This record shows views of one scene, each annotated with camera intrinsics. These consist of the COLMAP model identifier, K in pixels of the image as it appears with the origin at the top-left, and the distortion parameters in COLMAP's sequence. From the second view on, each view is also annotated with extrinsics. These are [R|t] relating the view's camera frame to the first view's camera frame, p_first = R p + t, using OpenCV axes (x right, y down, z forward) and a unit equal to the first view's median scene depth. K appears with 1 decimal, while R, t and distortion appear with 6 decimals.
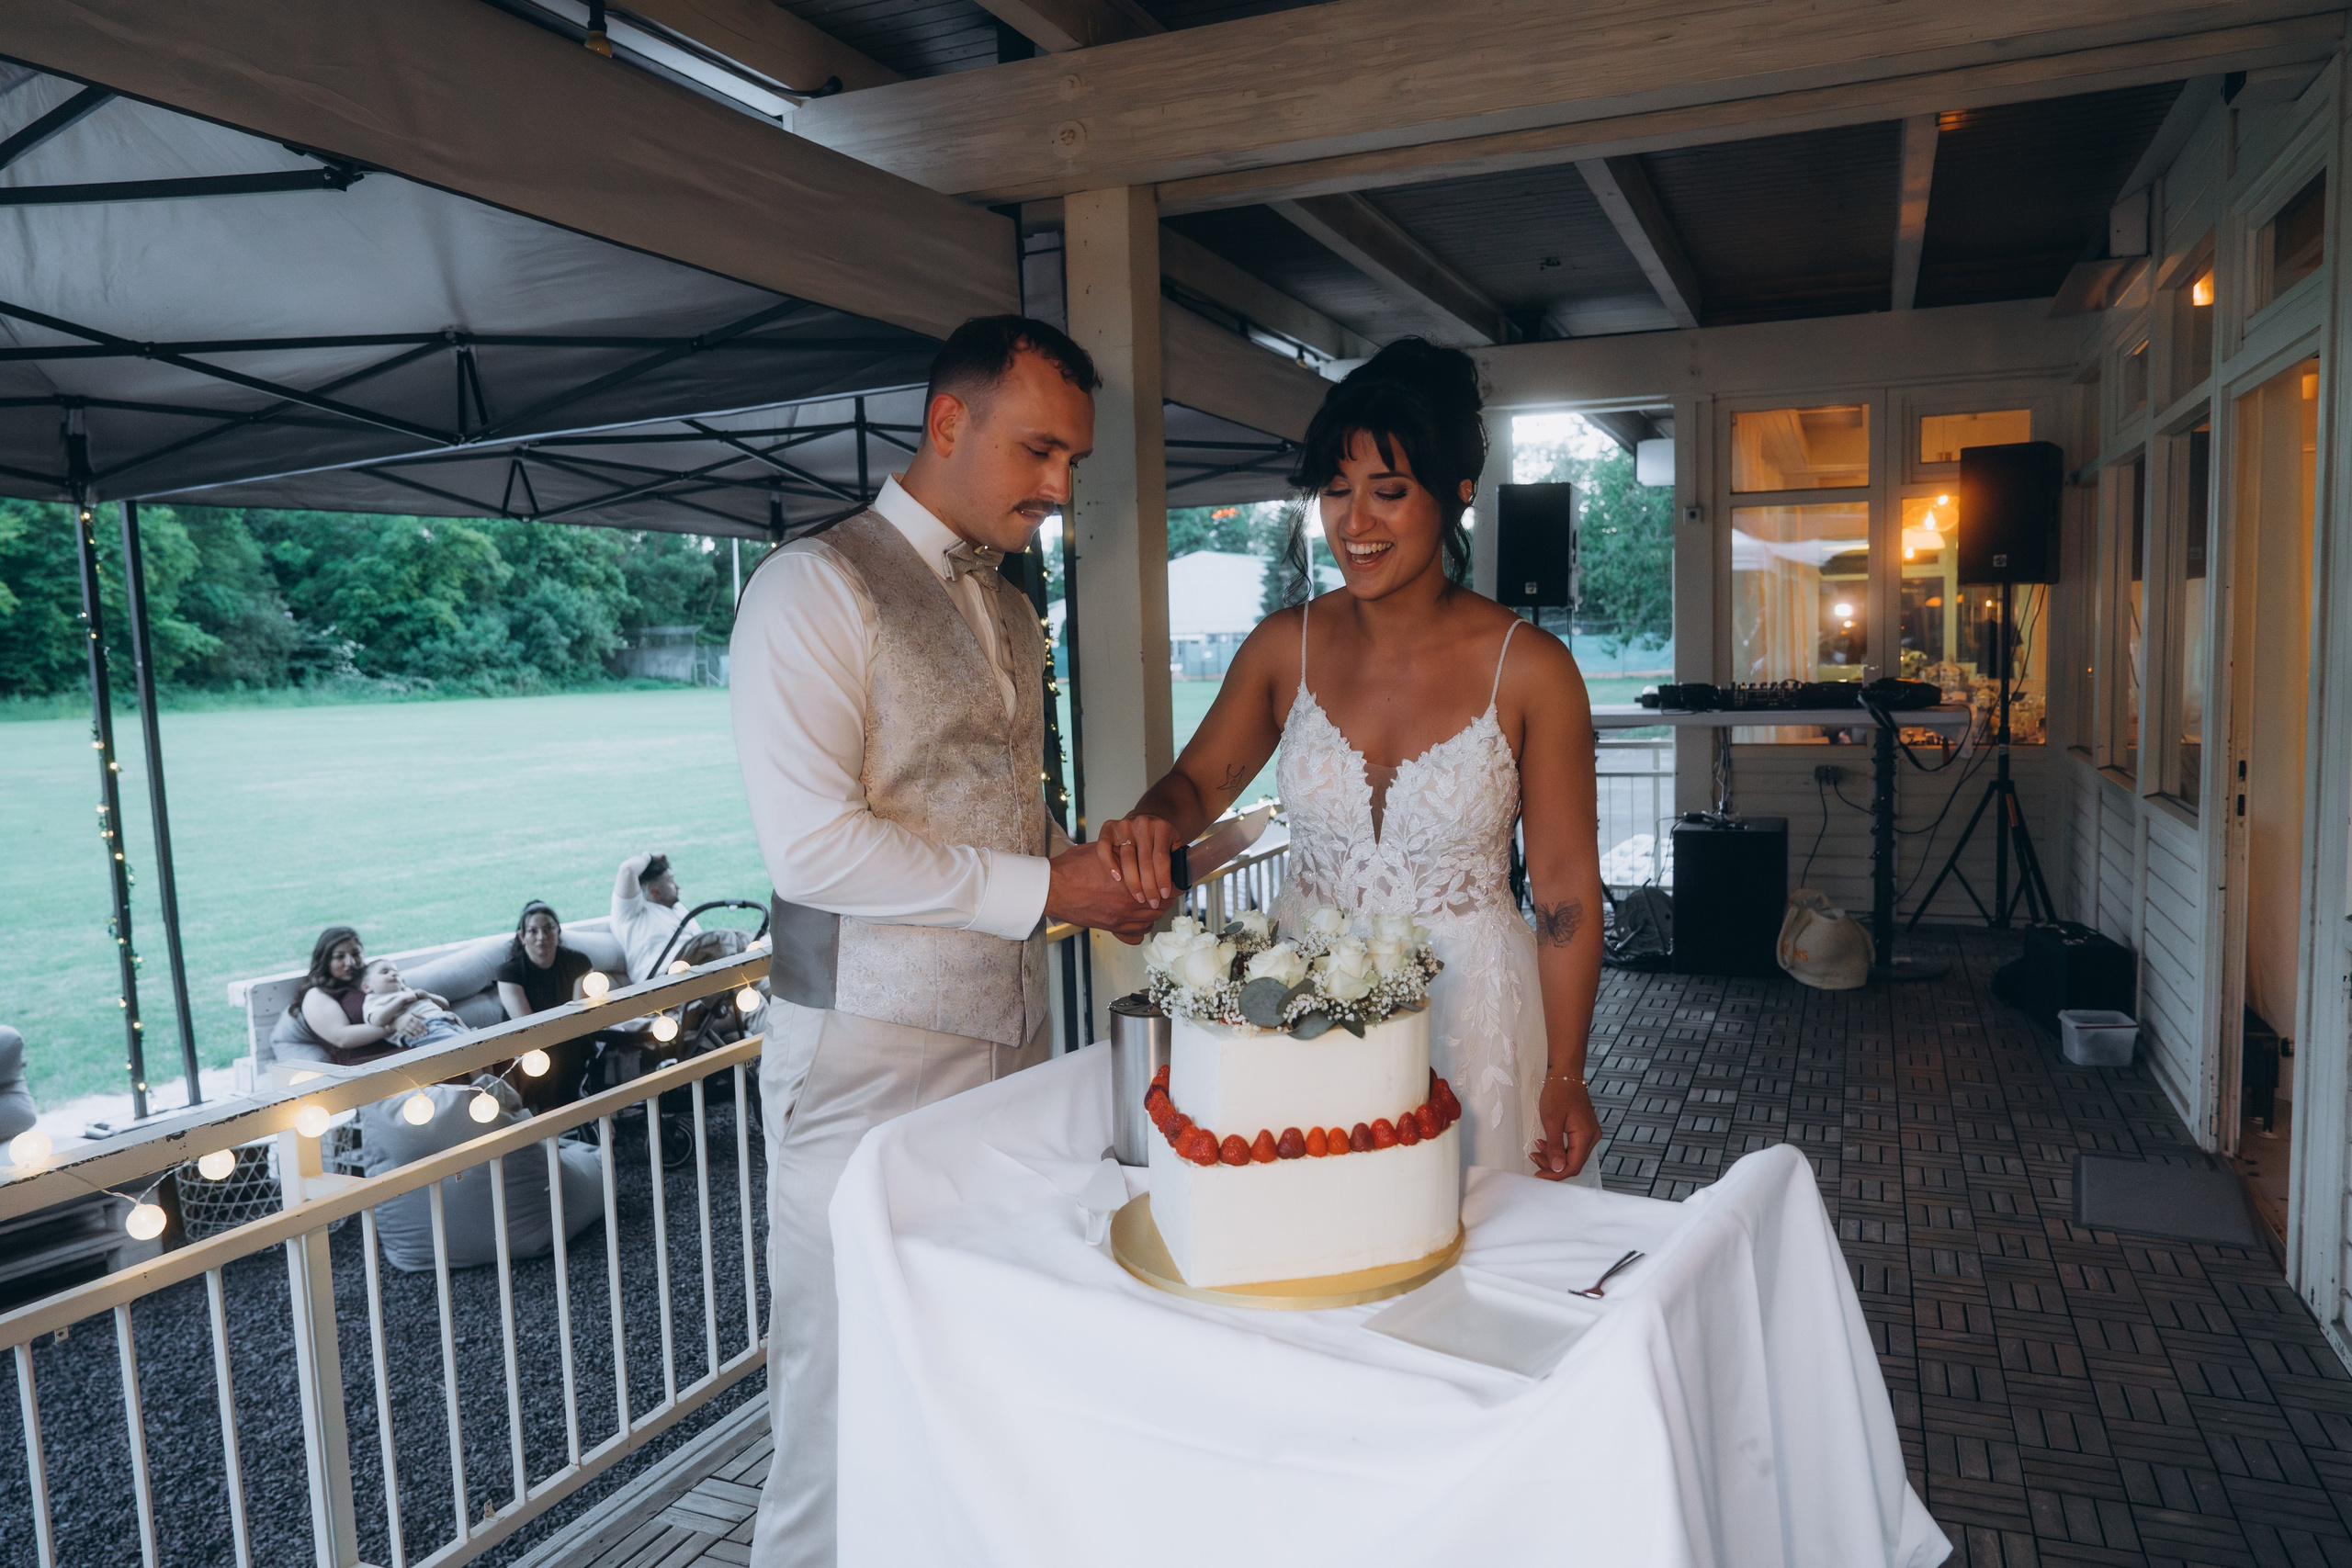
lens RADIAL K [[1595.4, 0, 1173.5], [0, 1595.4, 786.9], [0, 0, 1]] dist [-0.037691, 0.023465]
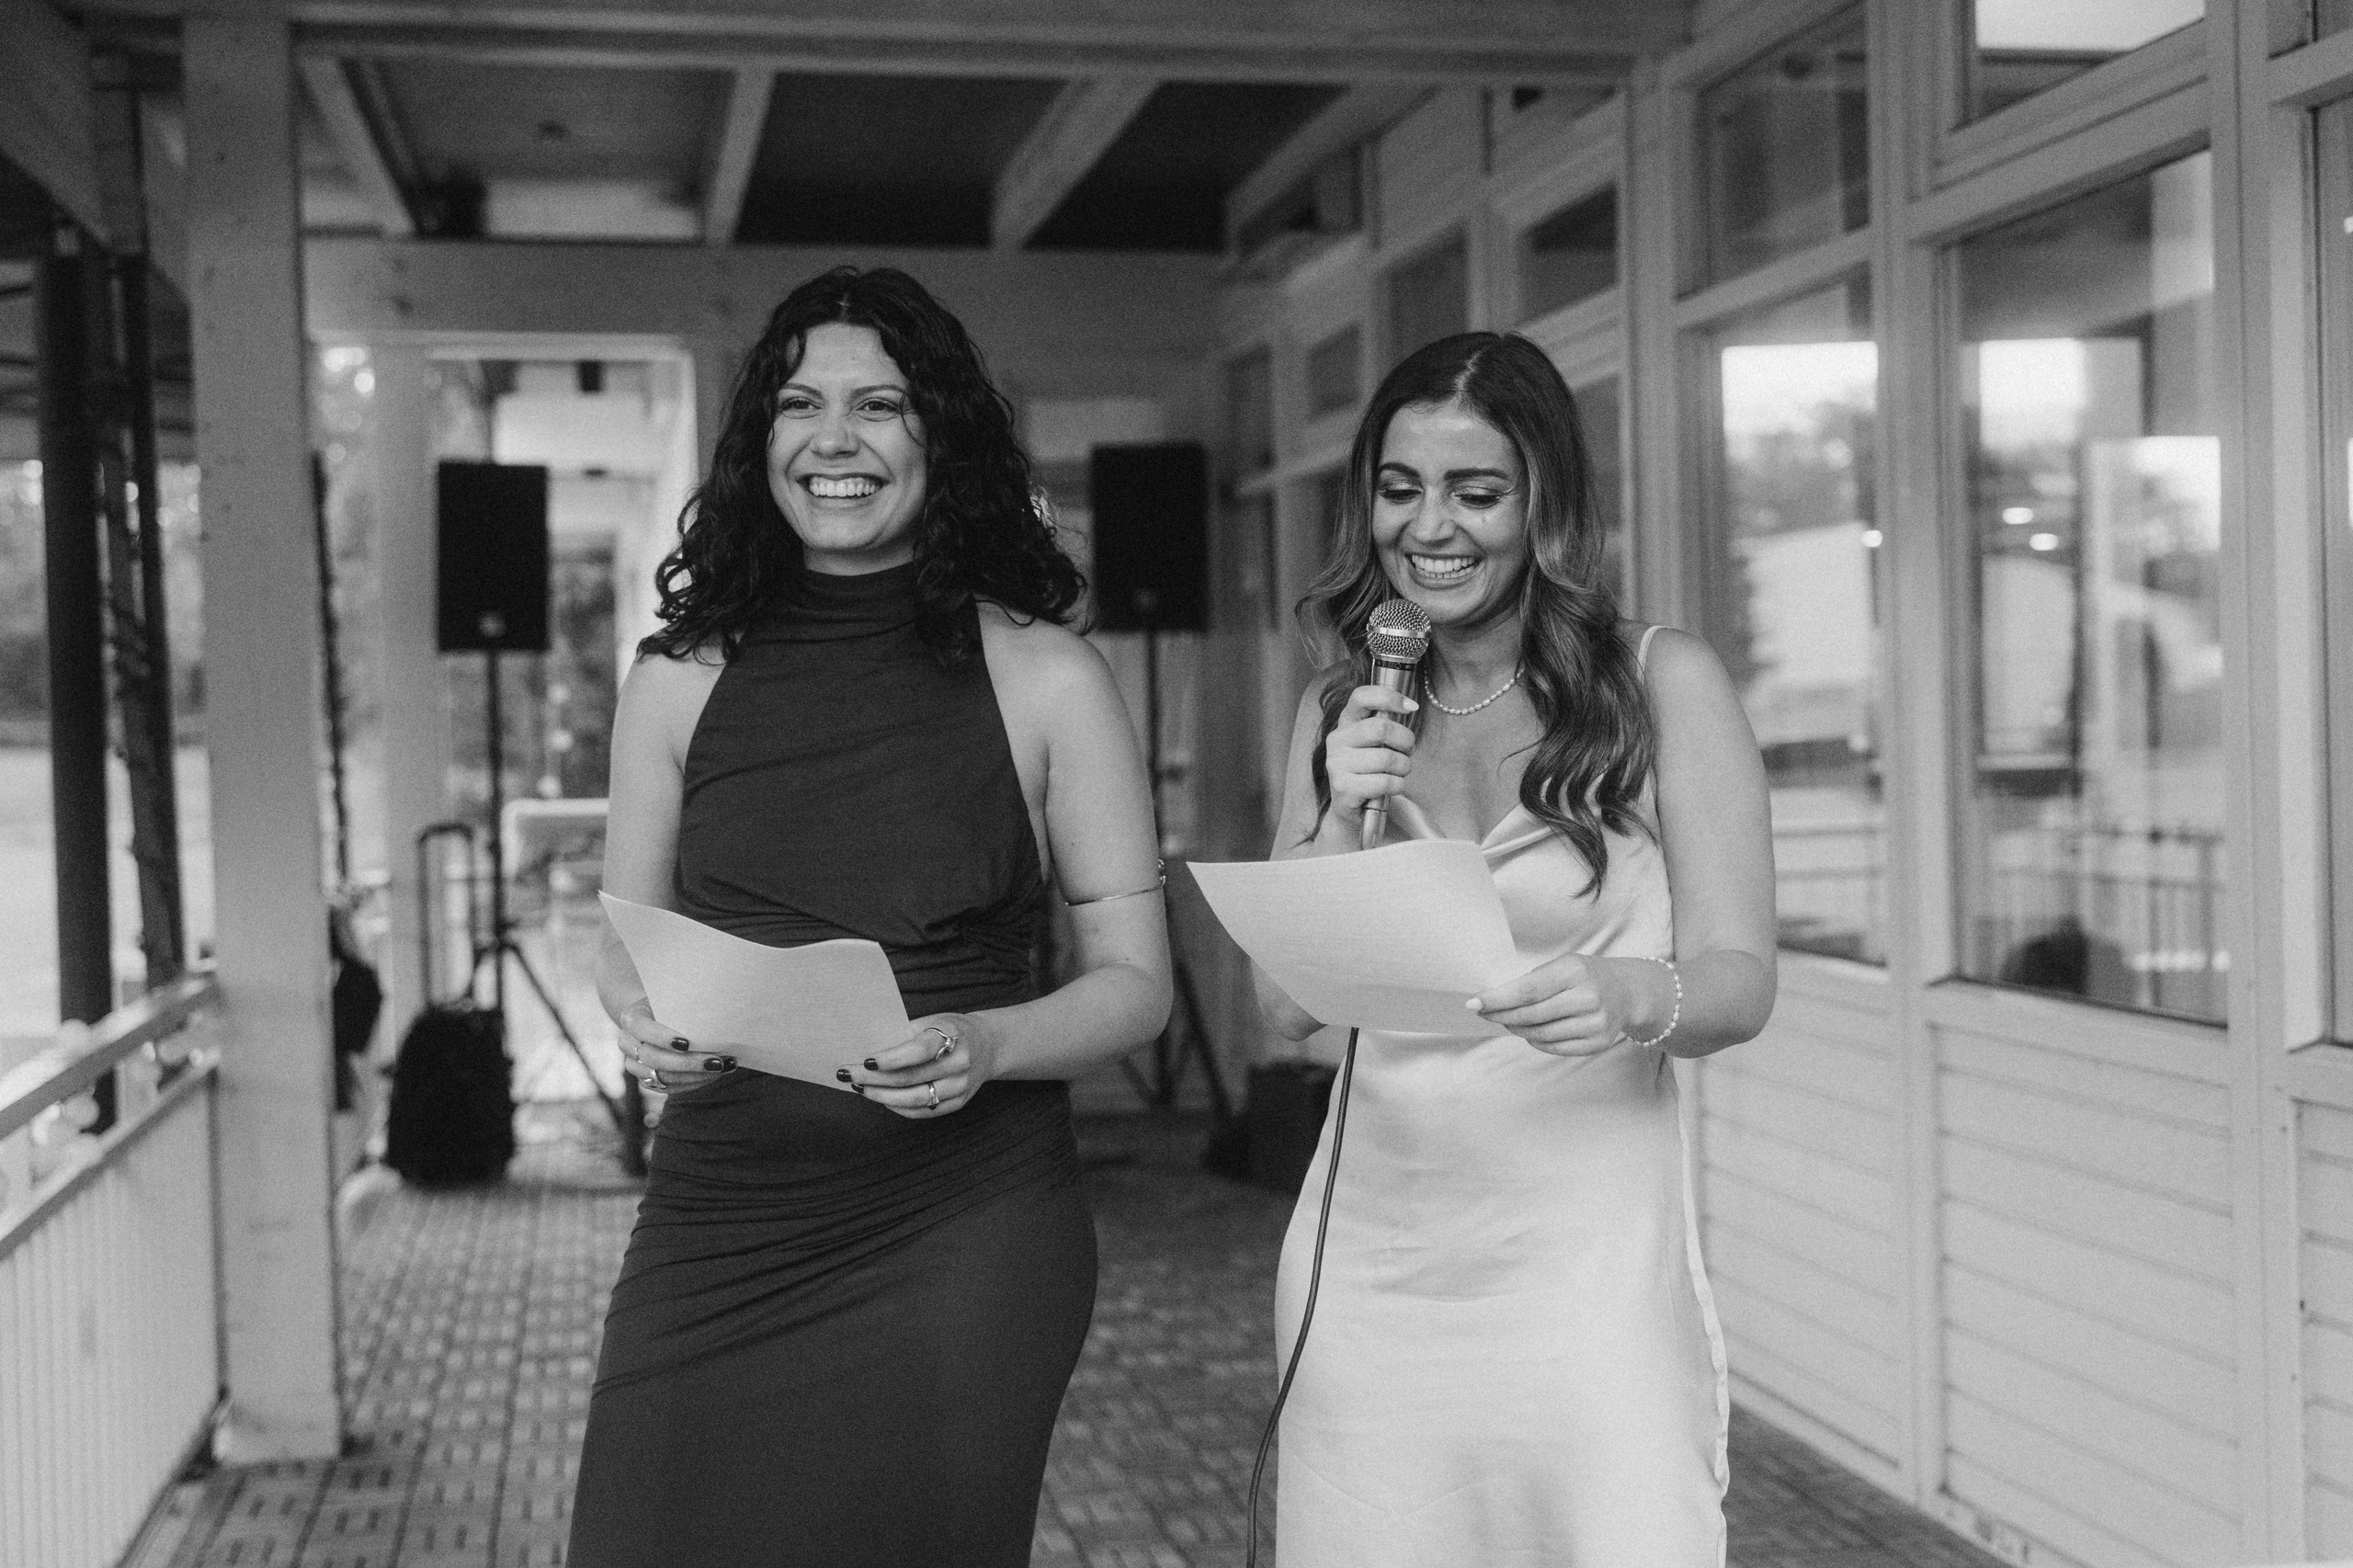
lens RADIAL K [[3142.2, 0, 1234.5], [0, 3142.2, 789.7], [0, 0, 1]] dist [0.005134, -0.016653]
pose [[0.822345, -0.002284, 0.568984, -0.465669], [0.050788, 0.996295, -0.069403, 0.081531], [-0.566718, 0.085970, 0.819414, -0.357033]]
